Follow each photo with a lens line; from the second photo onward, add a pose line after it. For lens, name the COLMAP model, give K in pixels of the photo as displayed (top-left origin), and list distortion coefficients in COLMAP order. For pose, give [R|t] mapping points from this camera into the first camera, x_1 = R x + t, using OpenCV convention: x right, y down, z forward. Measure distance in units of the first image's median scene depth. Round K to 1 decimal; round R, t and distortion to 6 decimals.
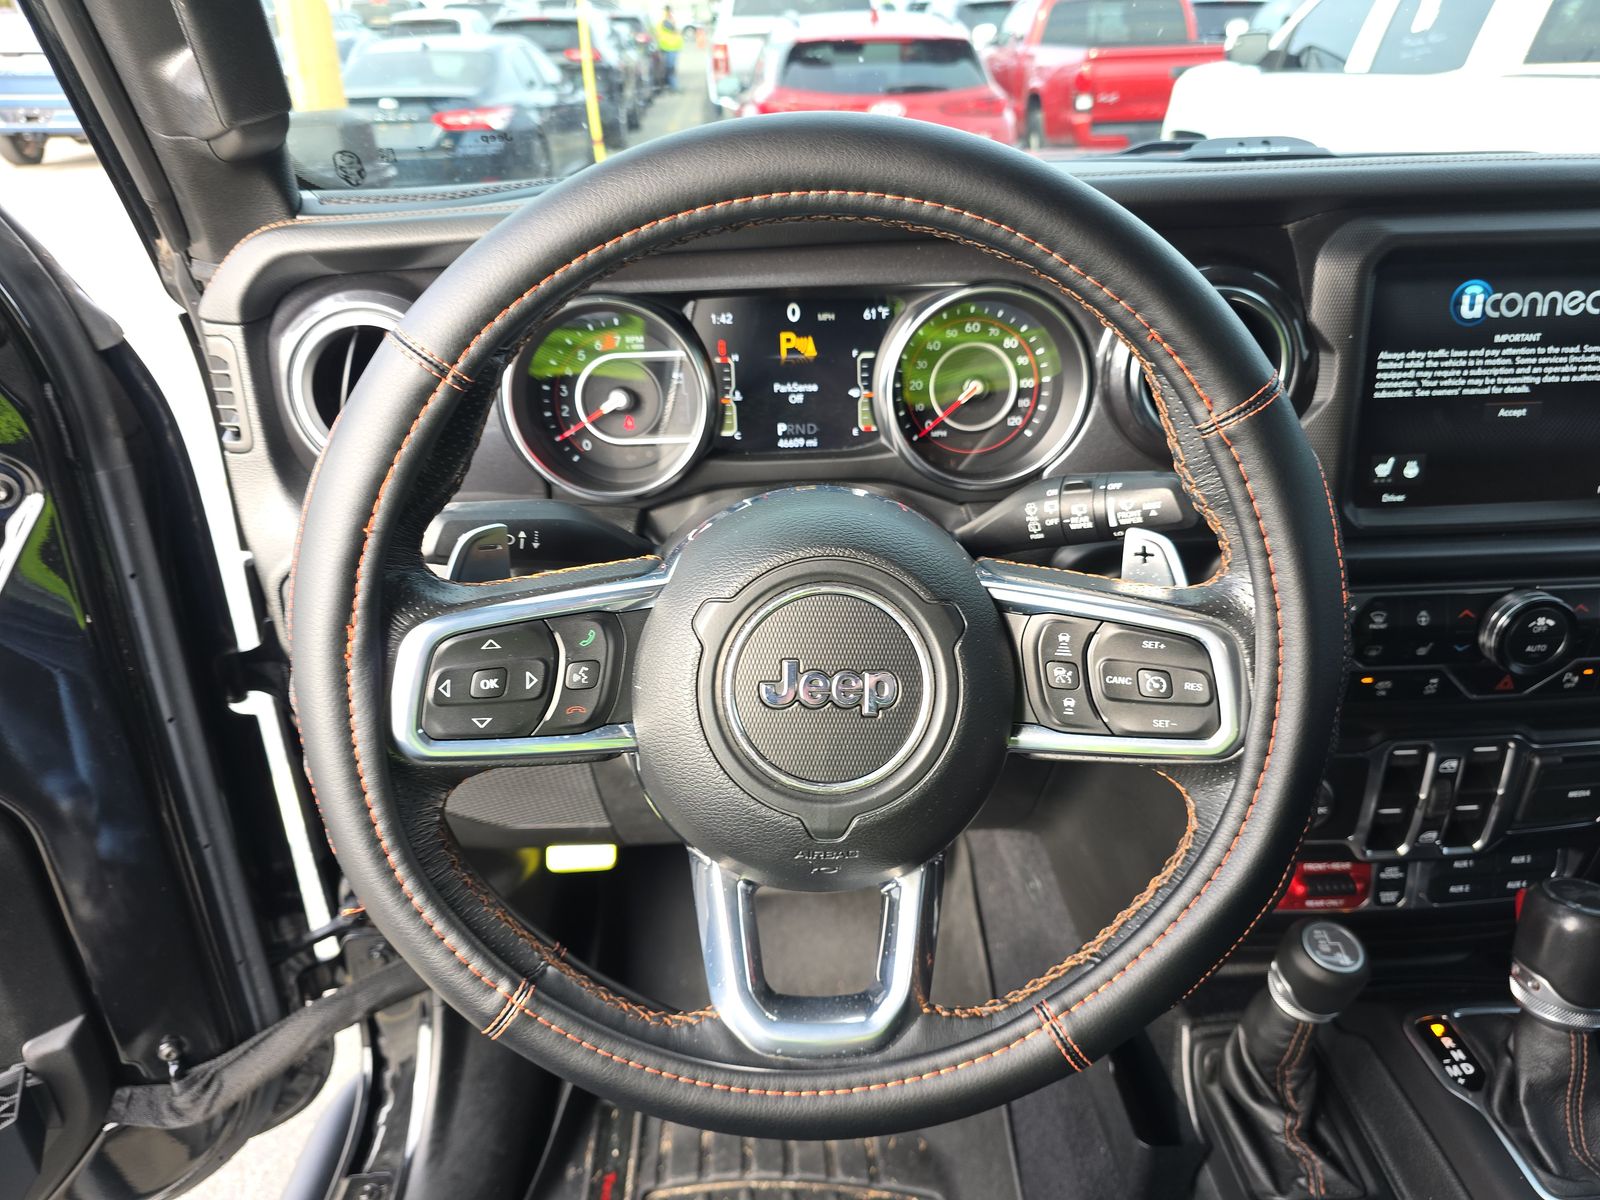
lens RADIAL K [[1069.1, 0, 800.0], [0, 1069.1, 600.0], [0, 0, 1]] dist [0.001222, -0.003092]
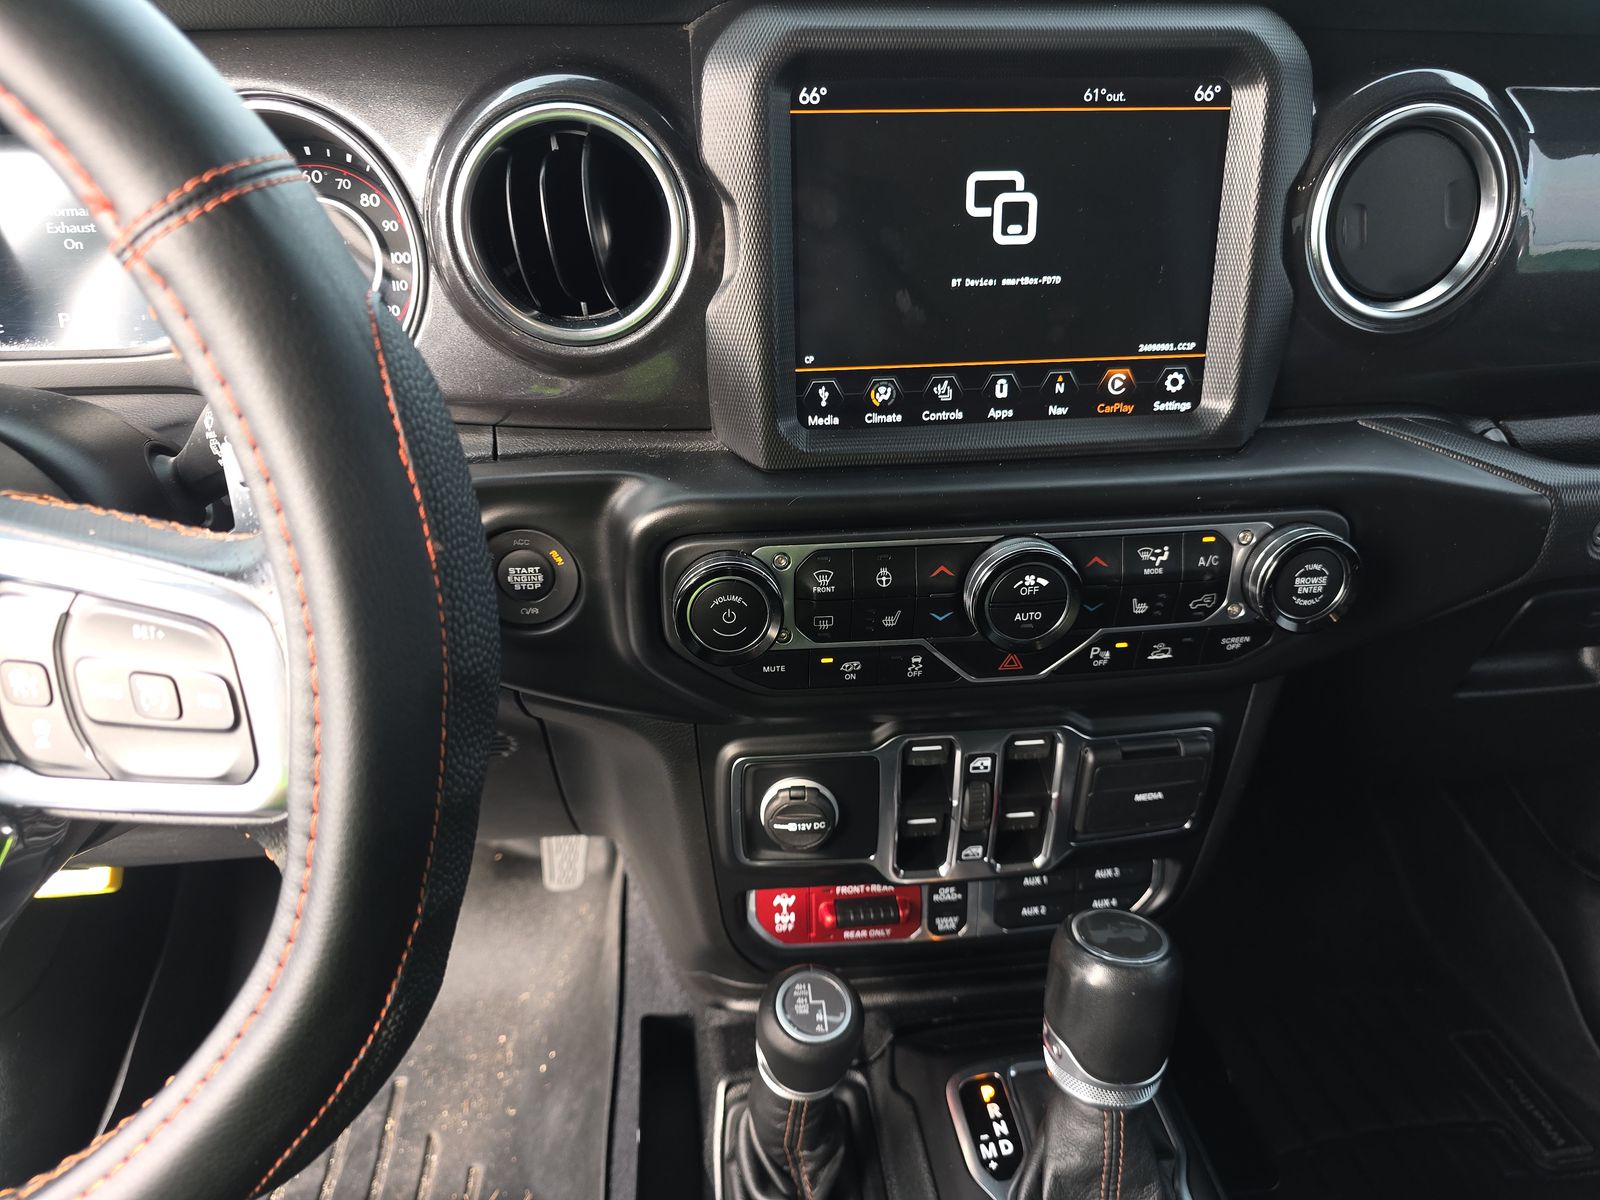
lens RADIAL K [[1073.2, 0, 800.5], [0, 1073.2, 591.5], [0, 0, 1]] dist [0.009898, -0.001748]
pose [[0.997645, -0.010498, 0.067778, 0.423053], [0.007911, 0.999234, 0.038327, -0.001807], [-0.068128, -0.037700, 0.996964, 0.235250]]
